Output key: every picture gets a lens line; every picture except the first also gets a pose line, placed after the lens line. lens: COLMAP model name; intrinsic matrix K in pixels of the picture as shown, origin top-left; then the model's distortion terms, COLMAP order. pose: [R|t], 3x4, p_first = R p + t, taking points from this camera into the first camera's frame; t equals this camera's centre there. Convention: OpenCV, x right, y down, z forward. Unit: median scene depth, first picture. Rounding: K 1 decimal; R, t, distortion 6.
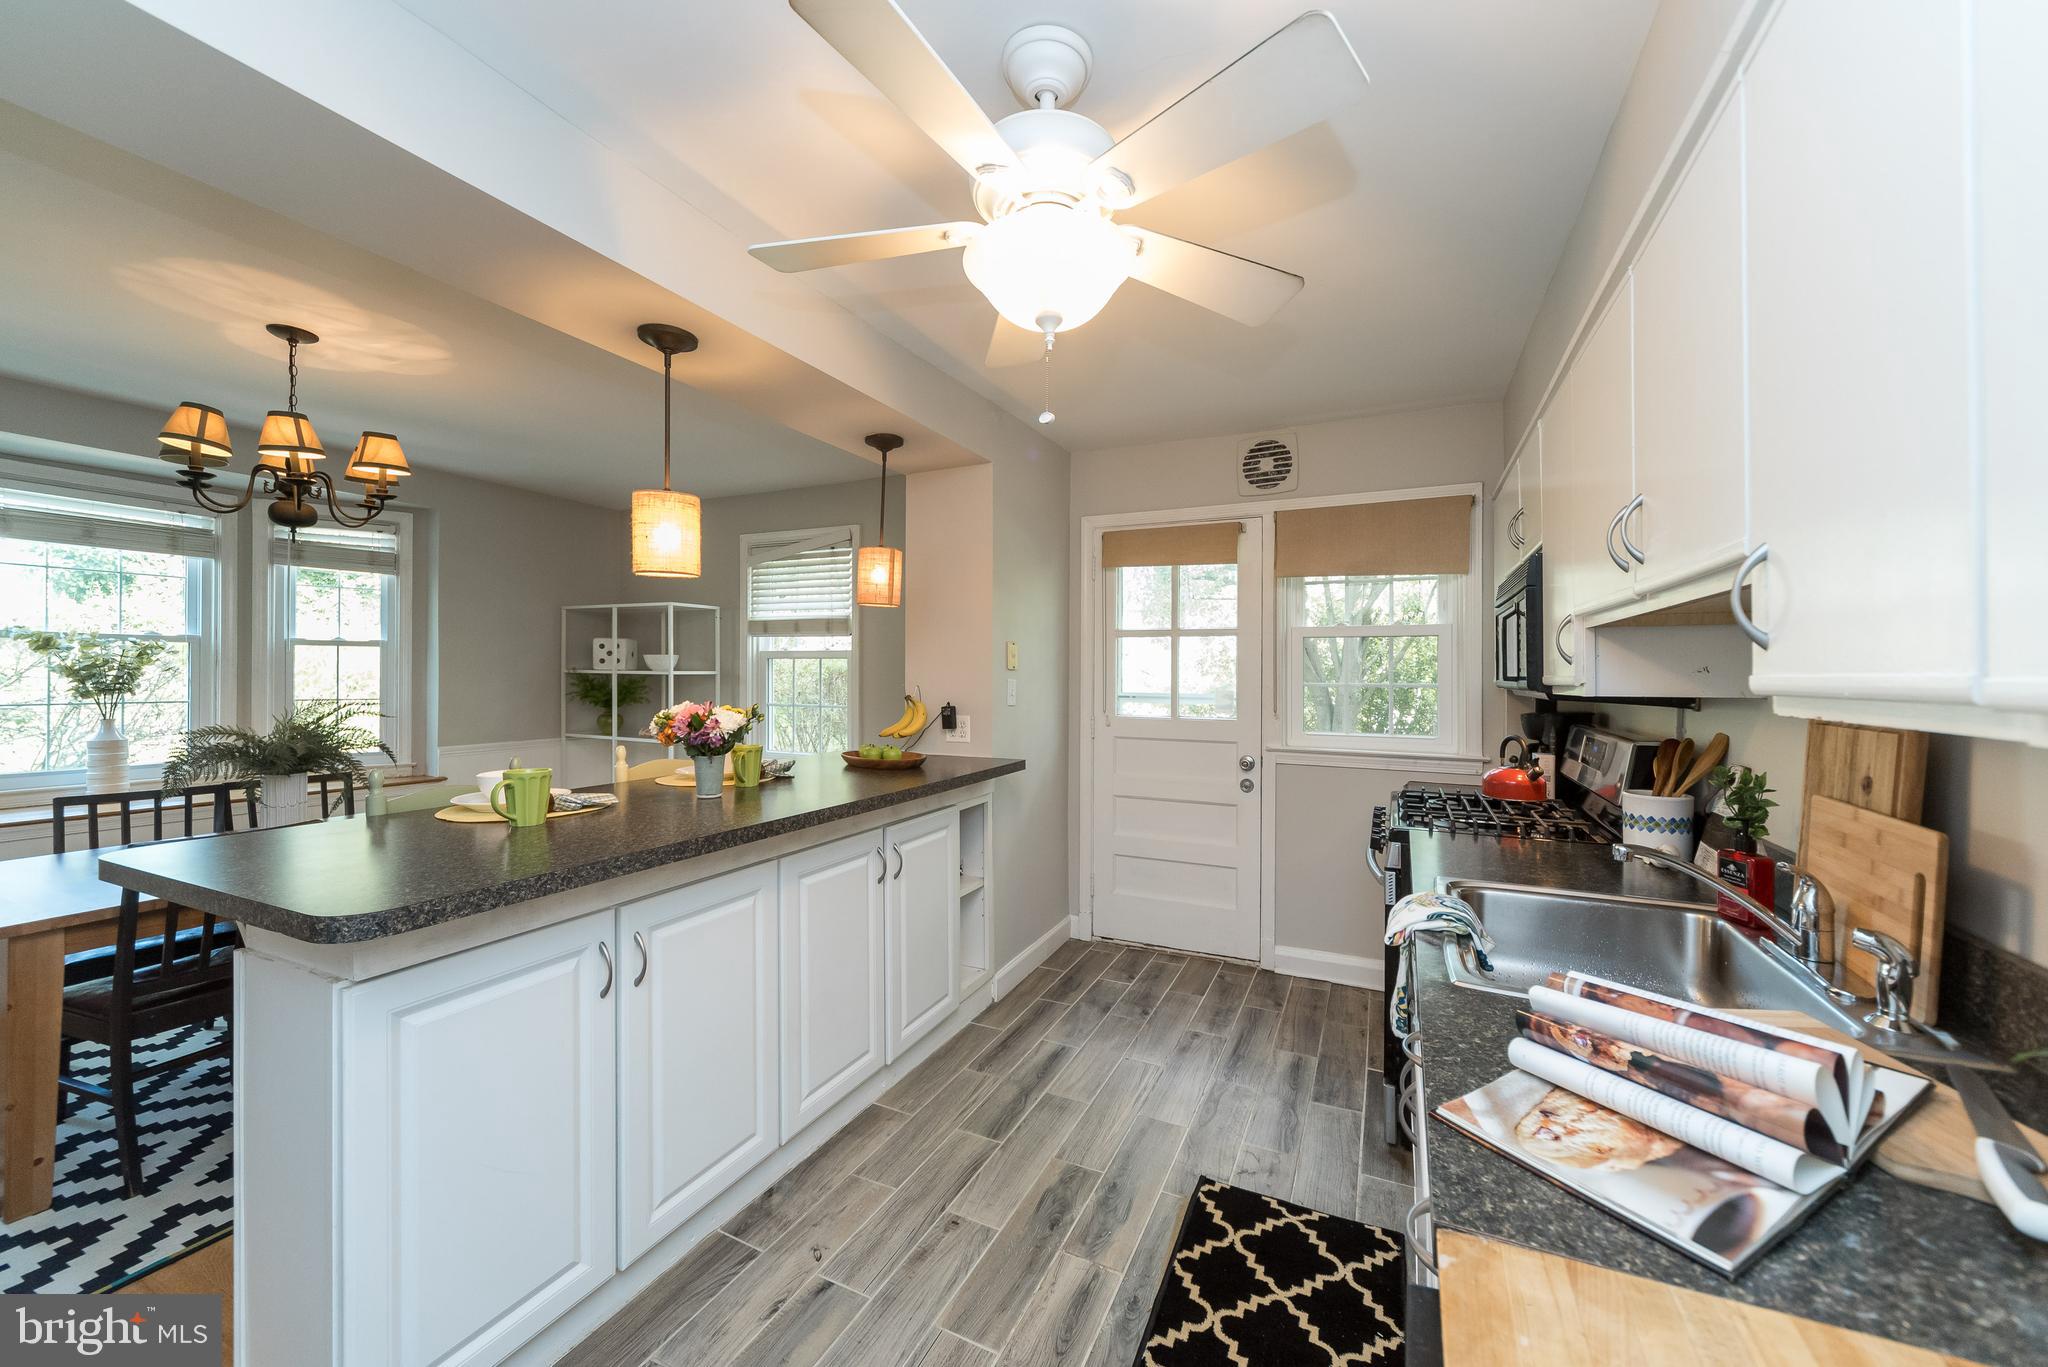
lens RADIAL K [[761.9, 0, 1039.5], [0, 761.9, 671.2], [0, 0, 1]] dist [0.003372, -0.000807]
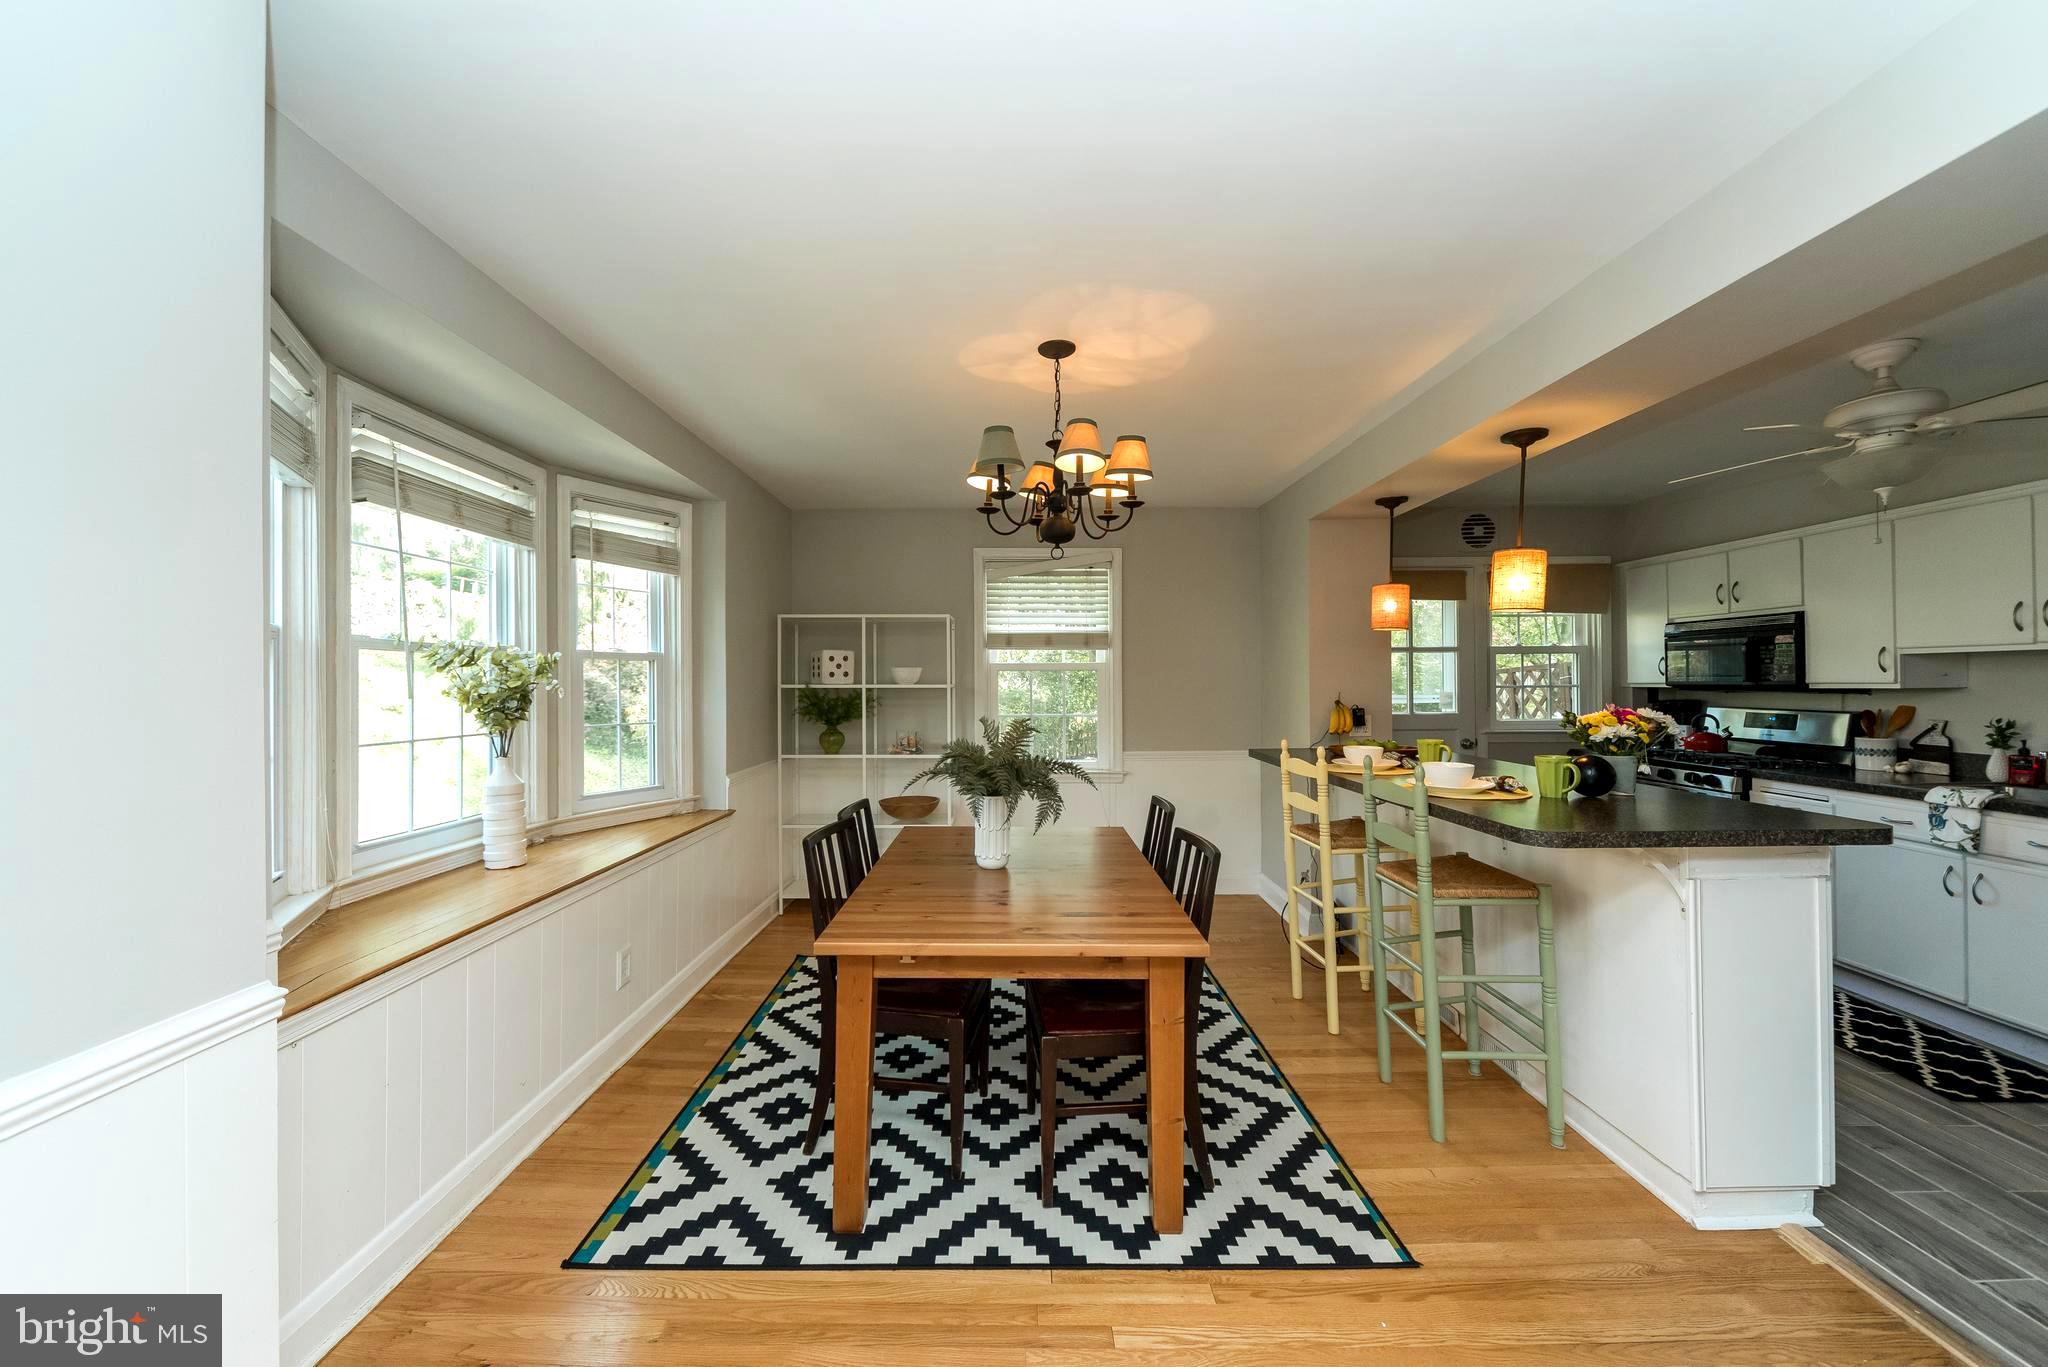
lens RADIAL K [[761.9, 0, 1021.4], [0, 761.9, 677.7], [0, 0, 1]] dist [0.003372, -0.000807]
pose [[0.902087, -0.011229, 0.431408, -1.301492], [0.011558, 0.999931, 0.001859, -0.014656], [-0.431400, 0.003310, 0.902155, 0.113465]]
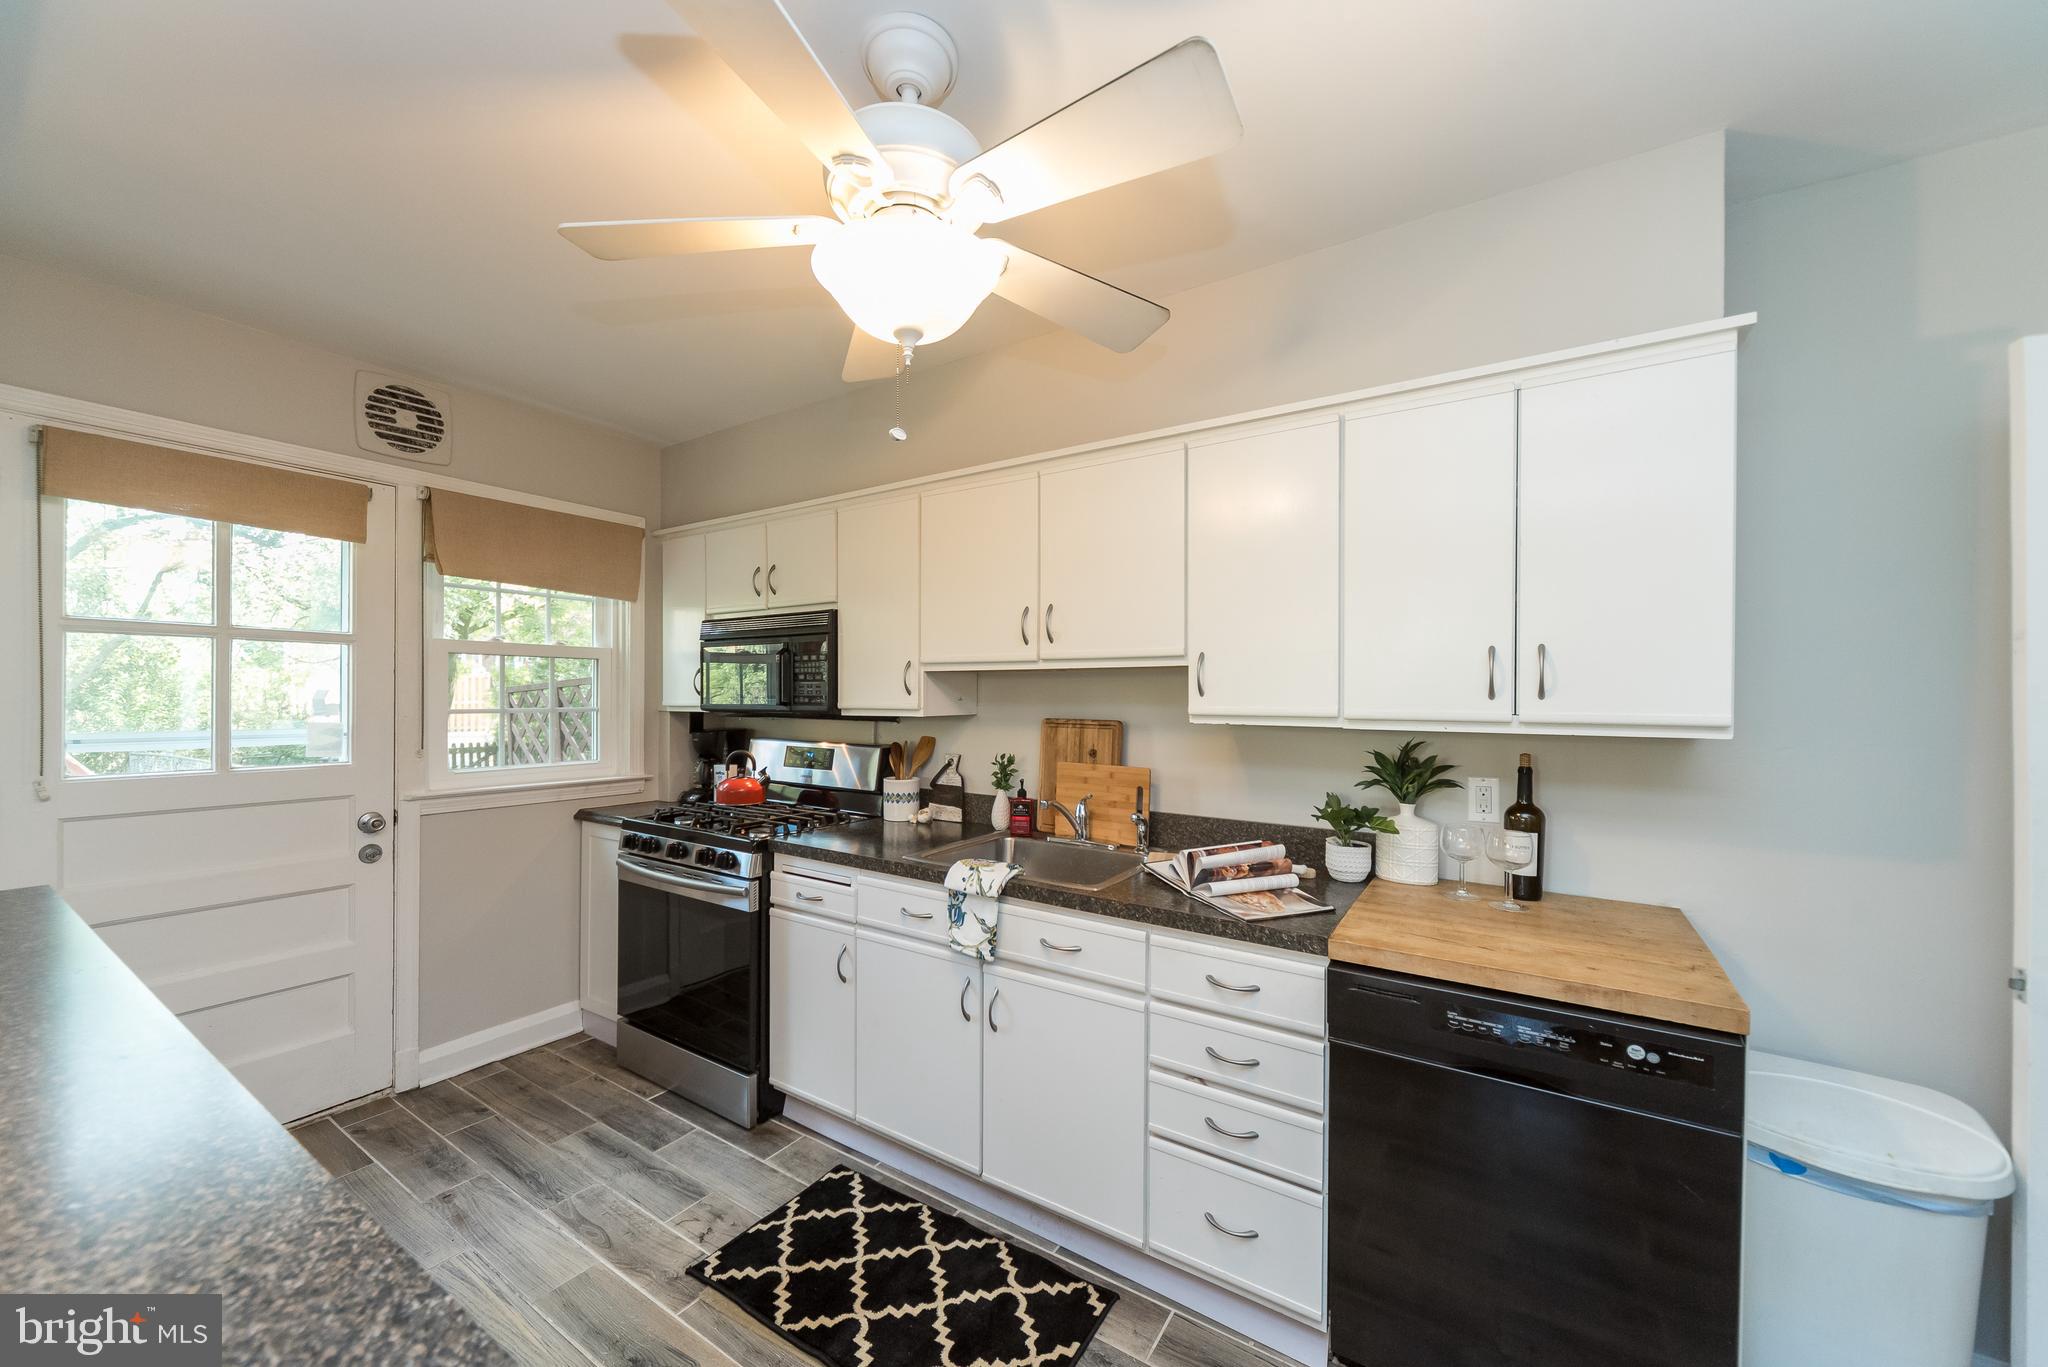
lens RADIAL K [[761.9, 0, 1024.0], [0, 761.9, 695.7], [0, 0, 1]] dist [0.003372, -0.000807]
pose [[0.140252, -0.004292, 0.990106, -0.435048], [-0.008496, 0.999949, 0.005538, -0.010532], [-0.990079, -0.009188, 0.140209, 0.351553]]
